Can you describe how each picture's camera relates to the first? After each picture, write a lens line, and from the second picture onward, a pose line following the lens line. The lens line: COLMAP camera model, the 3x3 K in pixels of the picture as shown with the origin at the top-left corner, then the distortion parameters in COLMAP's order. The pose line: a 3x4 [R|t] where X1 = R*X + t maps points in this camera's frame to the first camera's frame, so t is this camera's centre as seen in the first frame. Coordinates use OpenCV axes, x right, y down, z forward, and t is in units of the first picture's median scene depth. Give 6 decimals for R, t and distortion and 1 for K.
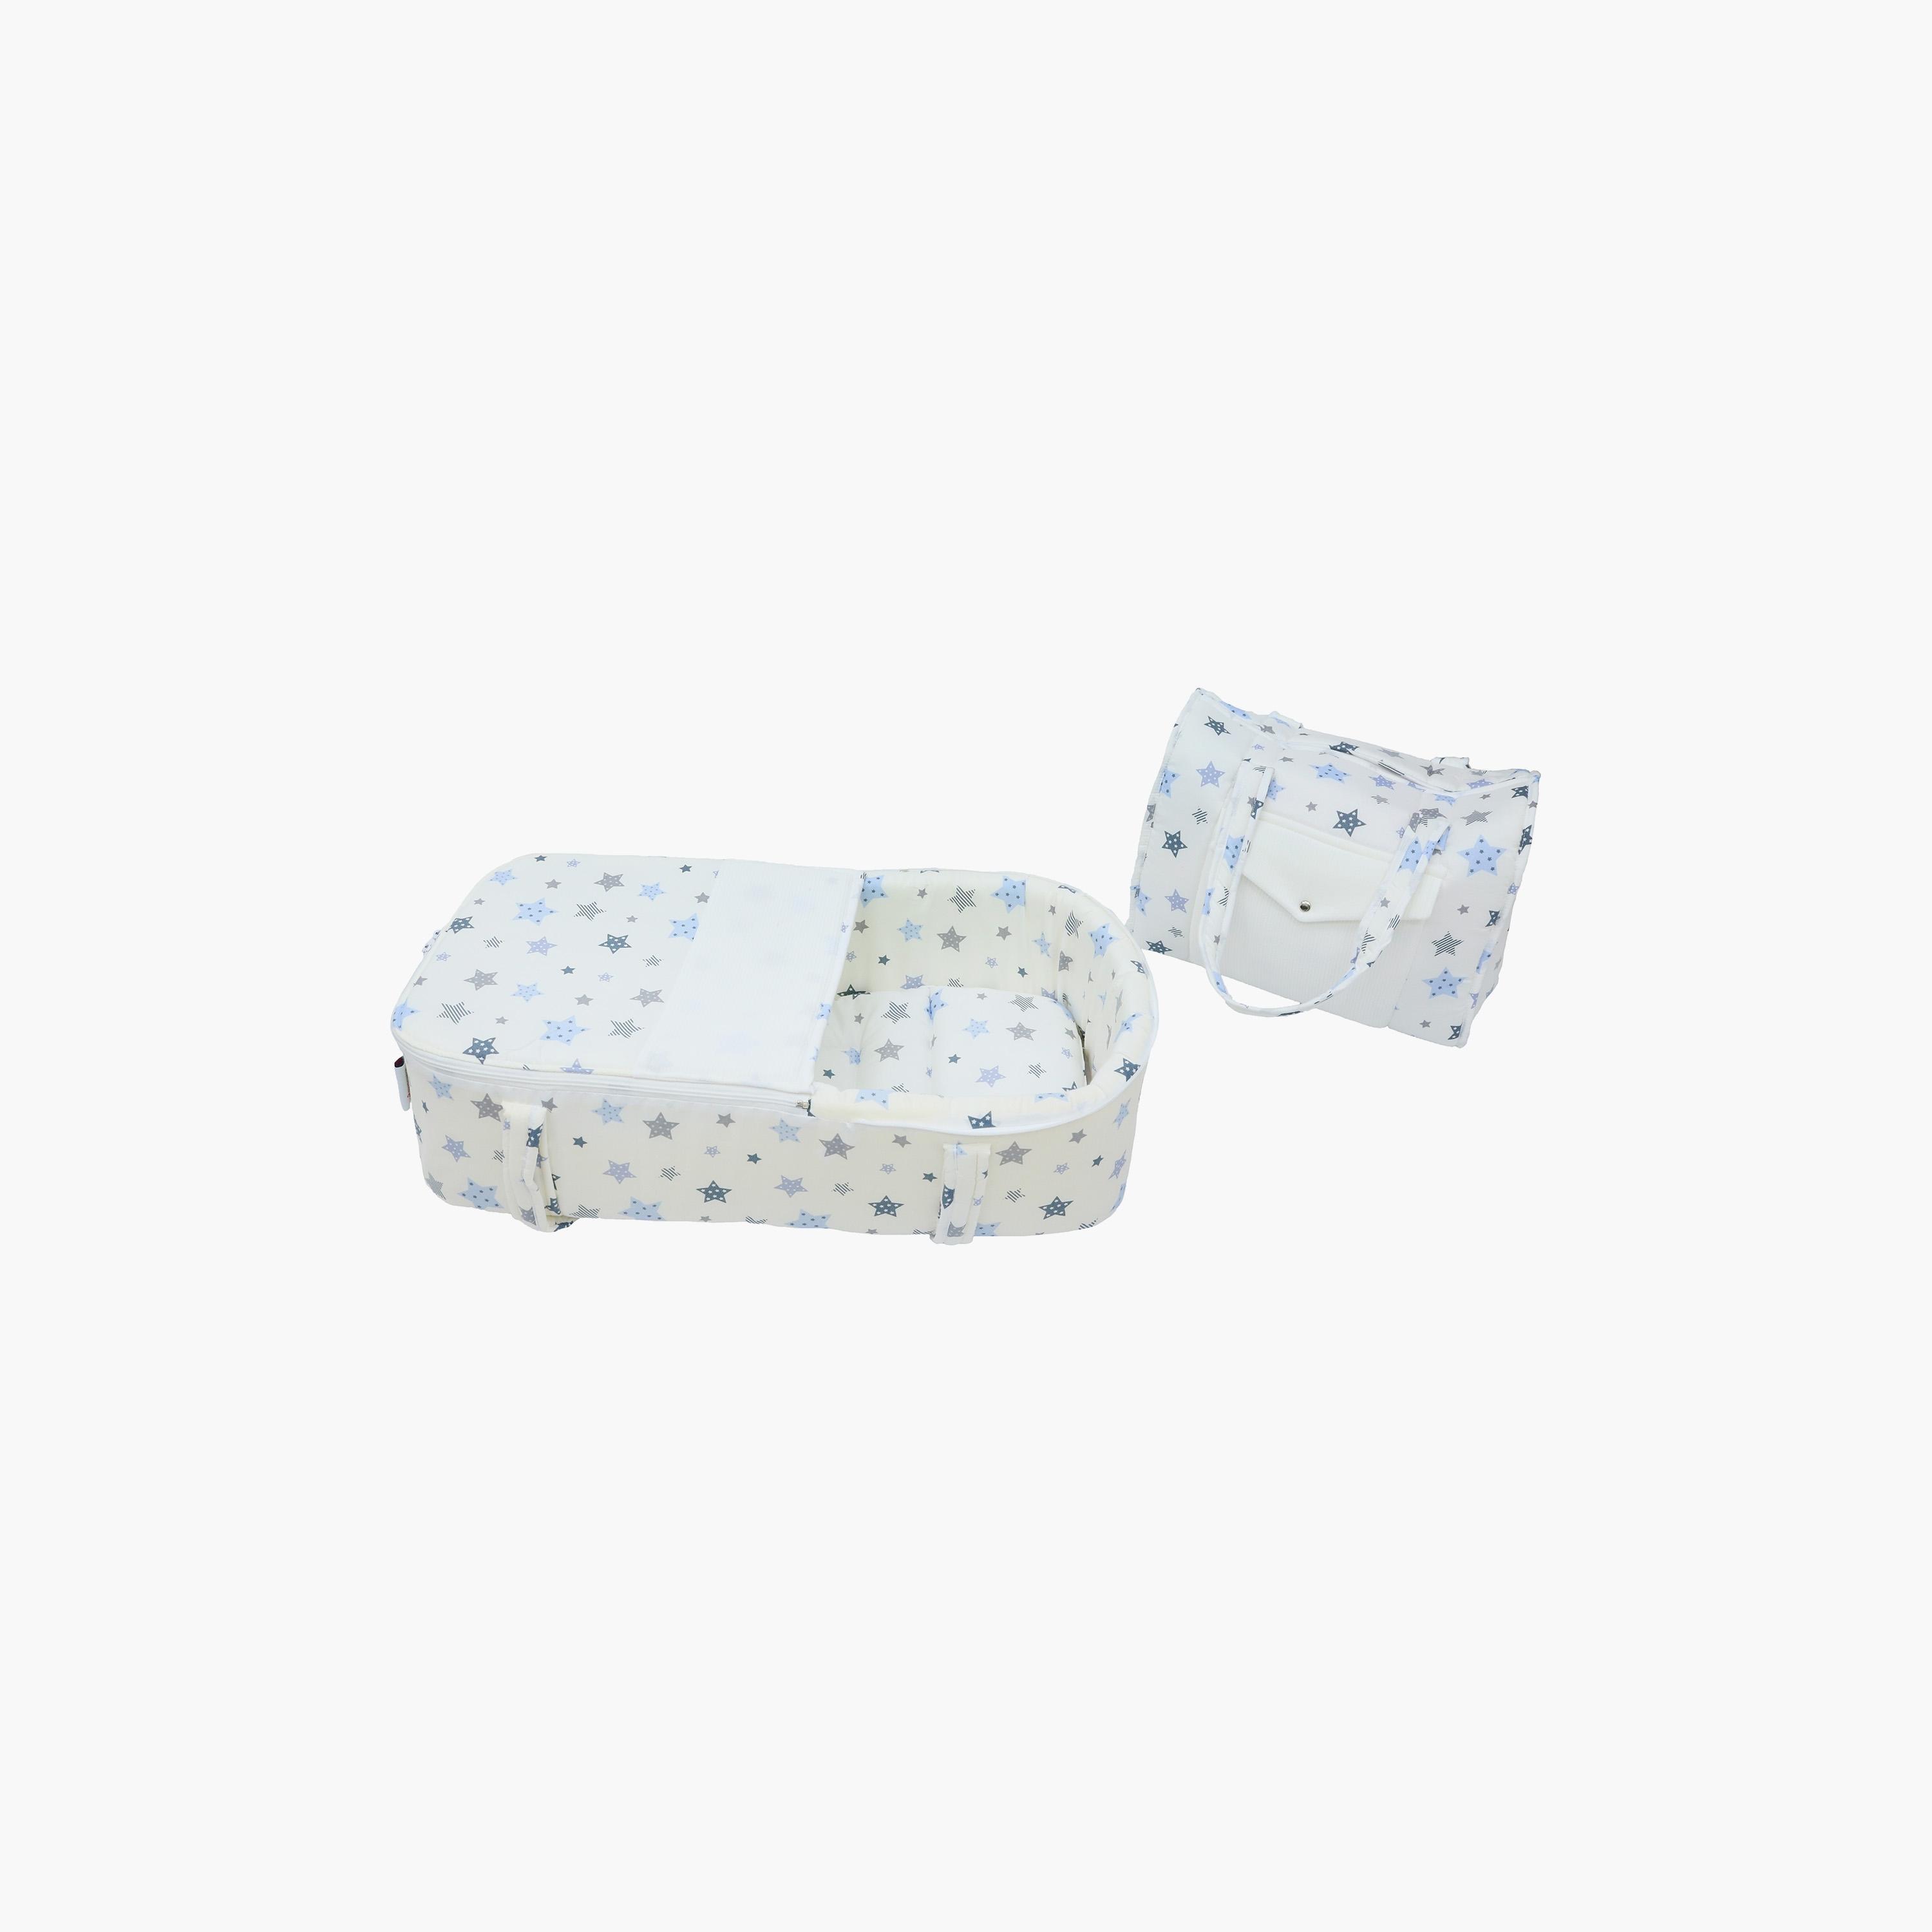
lens RADIAL K [[1451.4, 0, 966.0], [0, 1451.4, 966.0], [0, 0, 1]] dist [-0.051481, 0.000421]
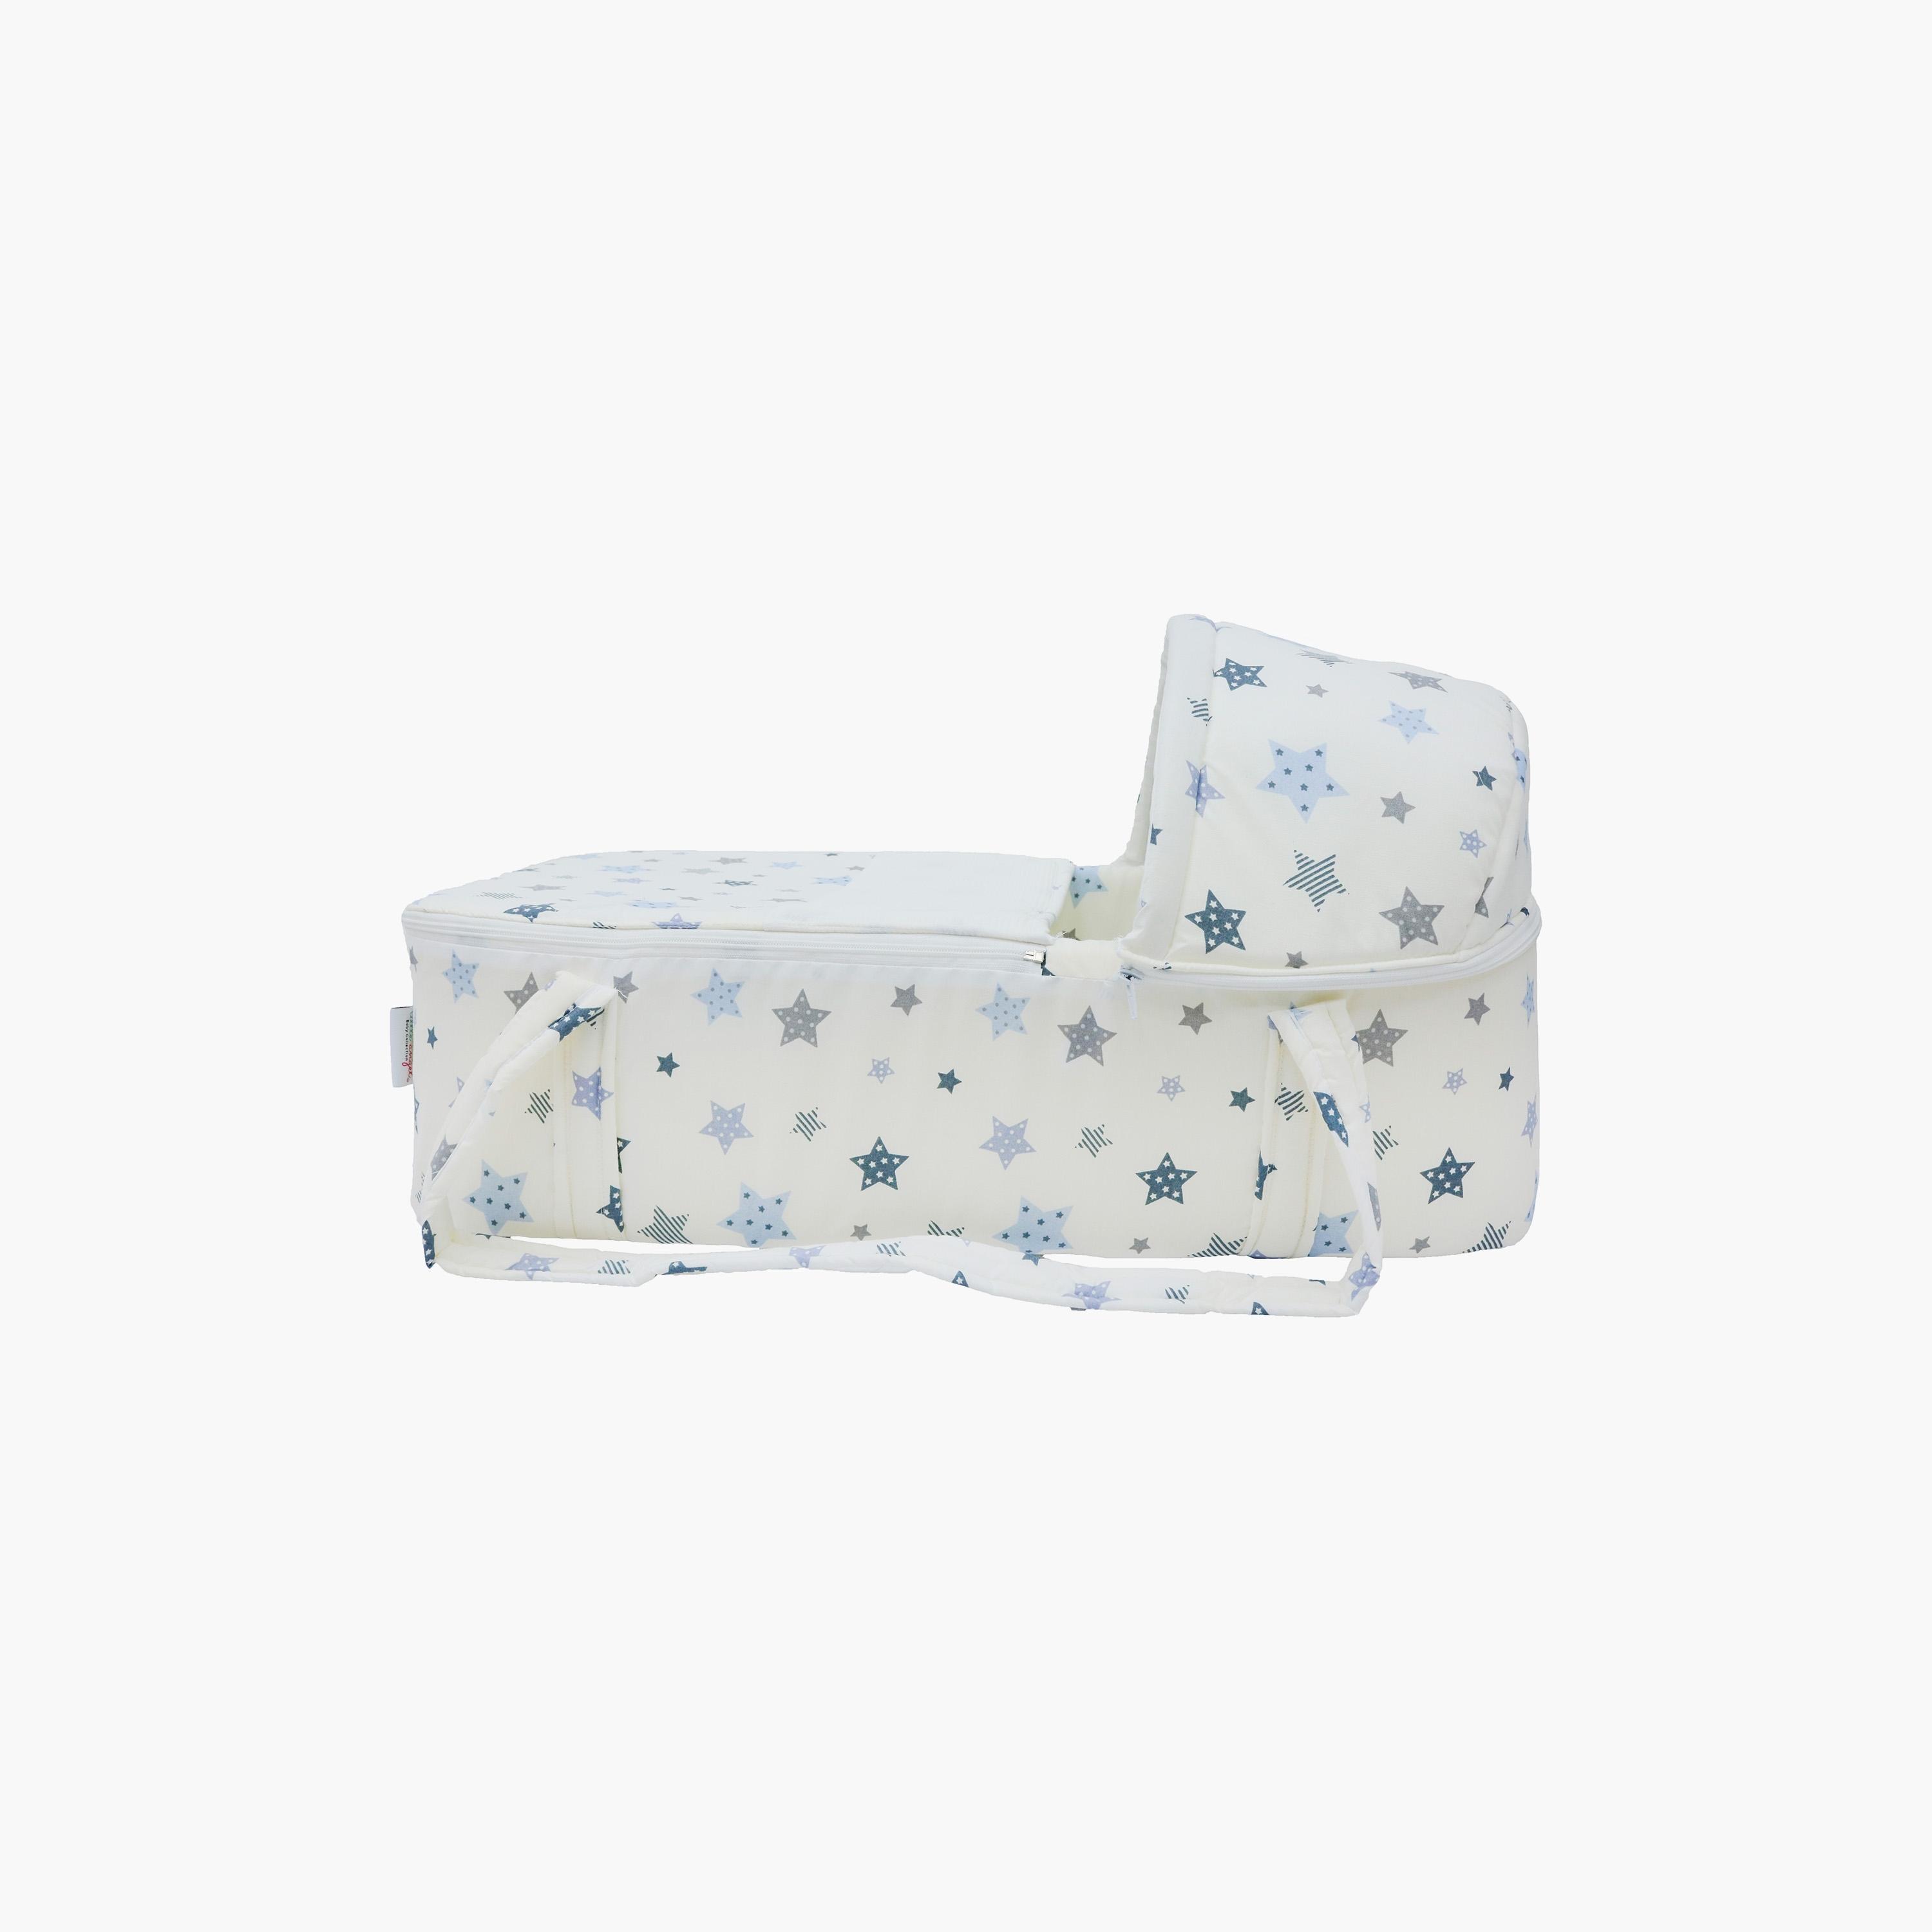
lens RADIAL K [[1451.4, 0, 966.0], [0, 1451.4, 966.0], [0, 0, 1]] dist [-0.051481, 0.000421]
pose [[0.998234, -0.043121, -0.040860, -0.108745], [0.018870, 0.882366, -0.470185, 0.365858], [0.056328, 0.468583, 0.881622, 0.425869]]
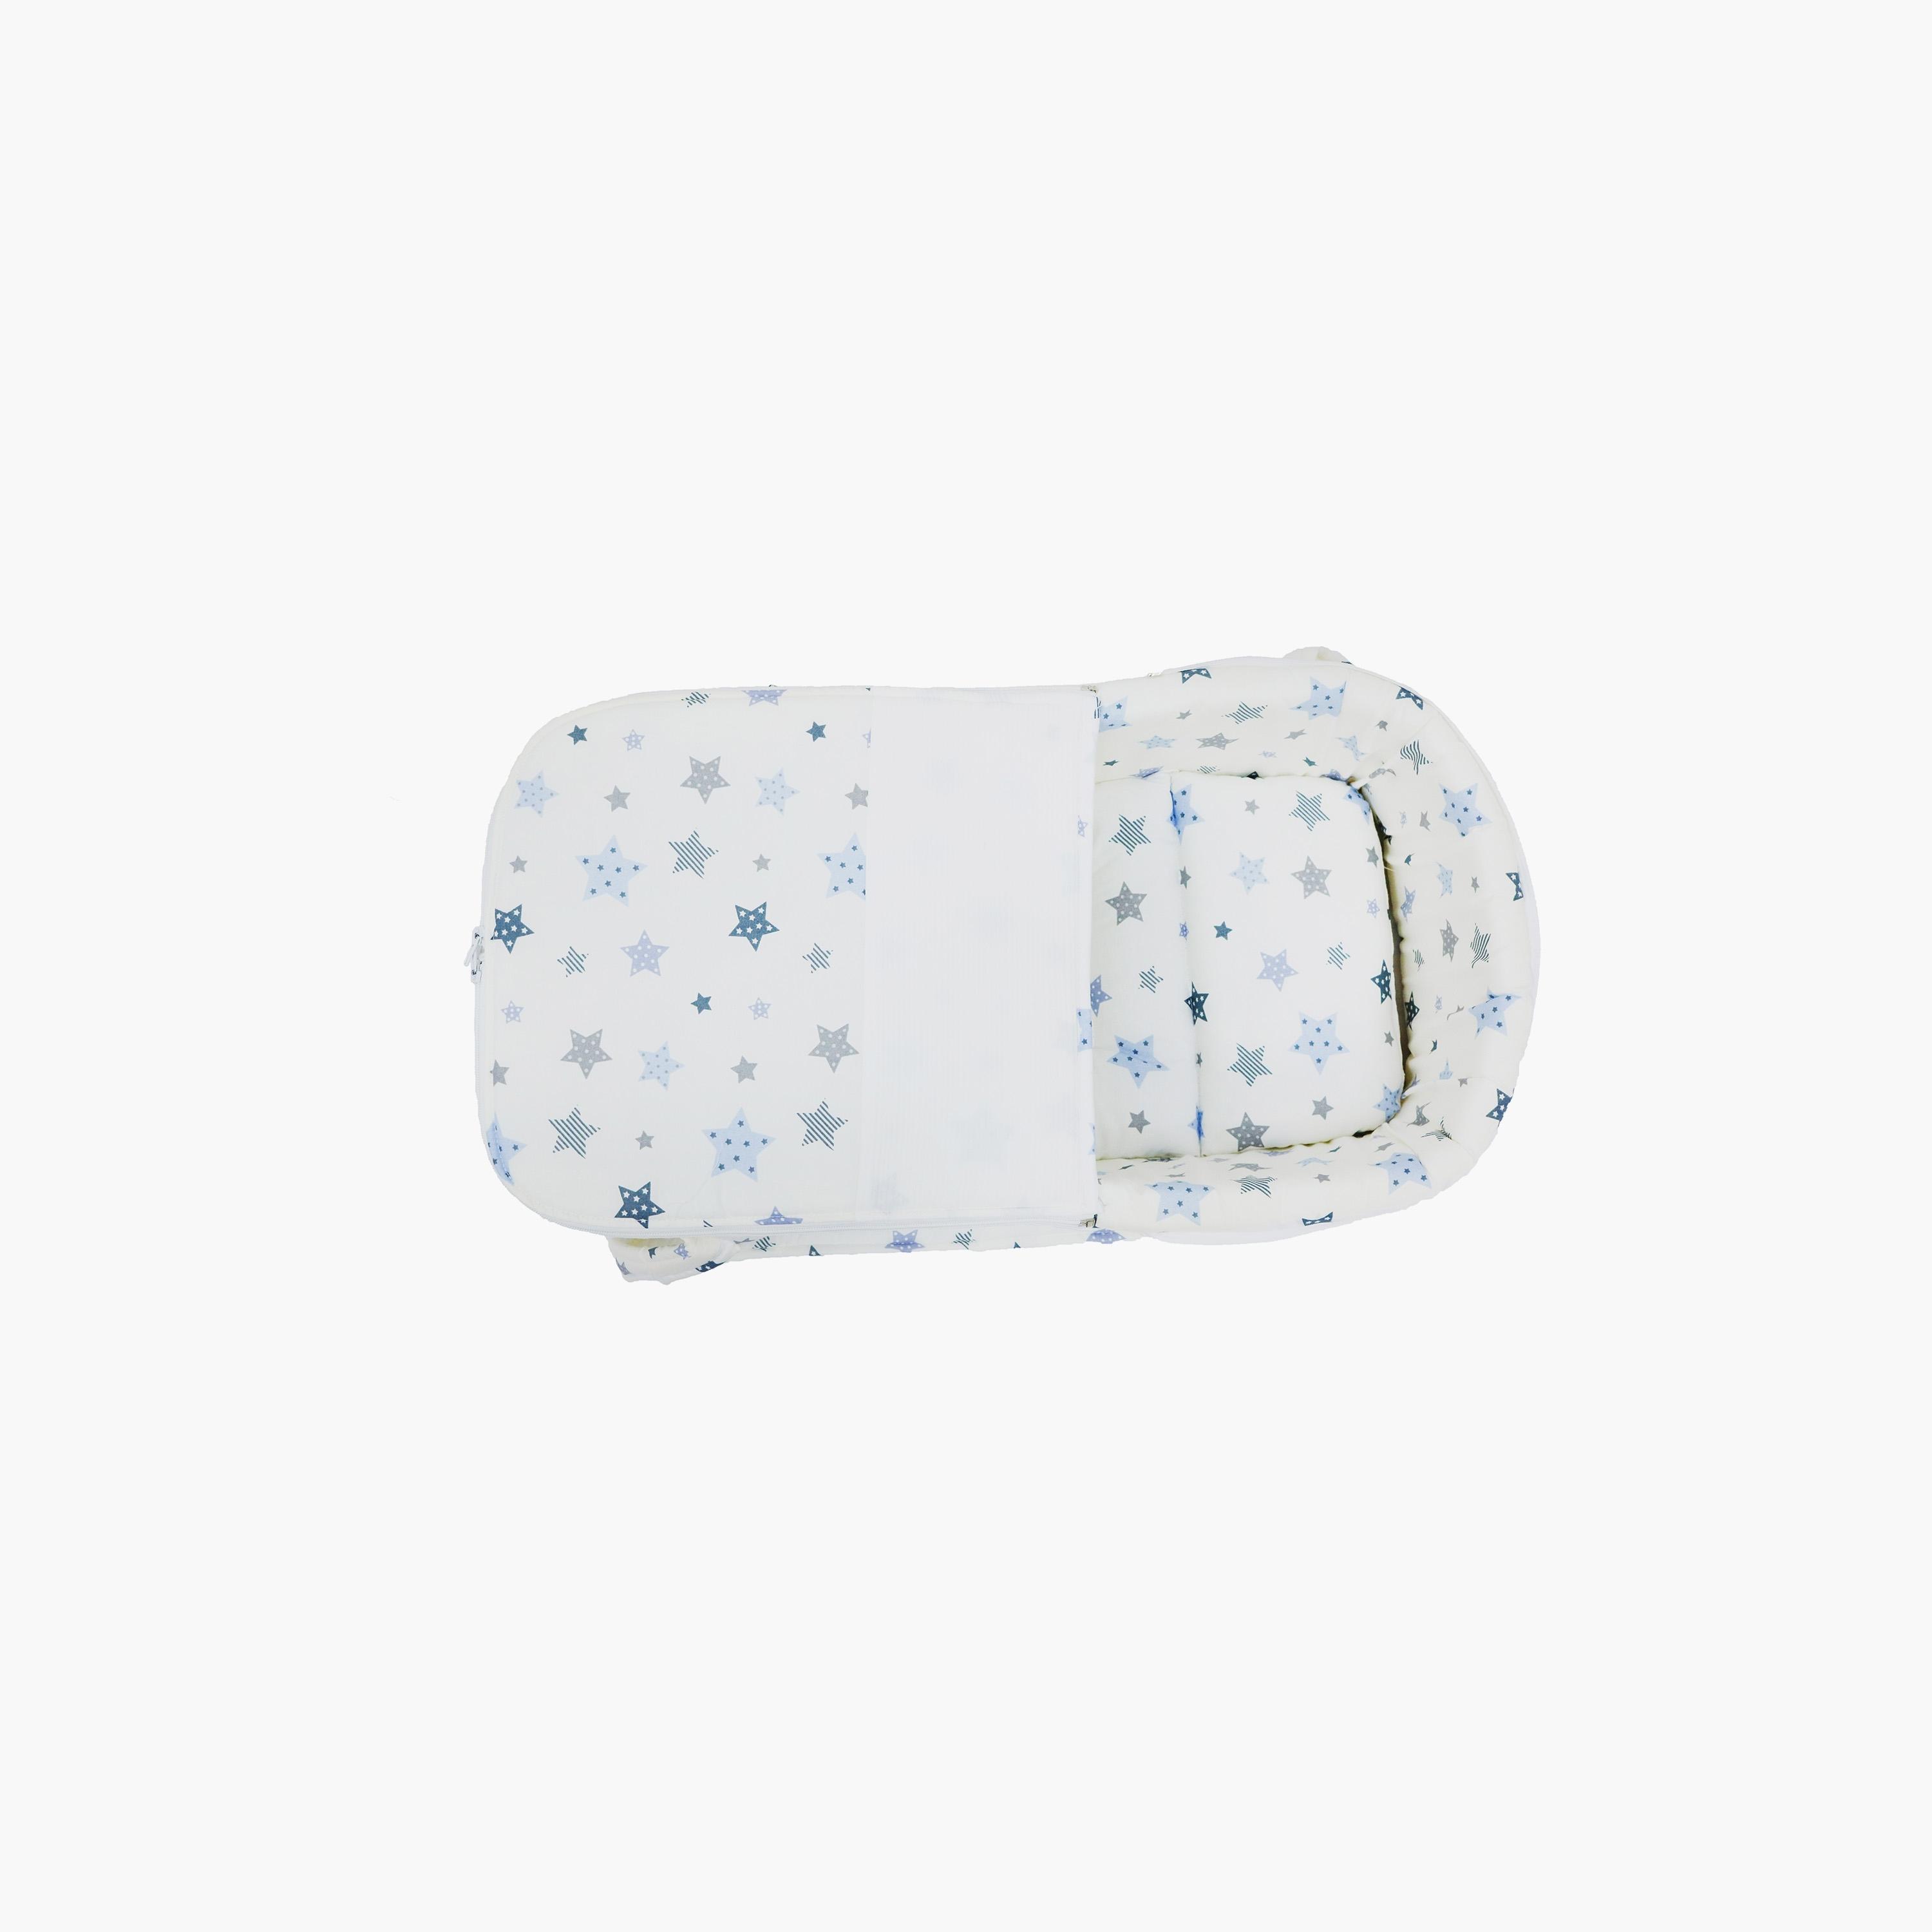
lens RADIAL K [[1306.8, 0, 966.0], [0, 1306.8, 966.0], [0, 0, 1]] dist [-0.049972, -0.000188]
pose [[0.996565, -0.081682, 0.013680, -0.166206], [0.042259, 0.643570, 0.764220, -0.488277], [-0.071227, -0.761016, 0.644811, 0.638207]]
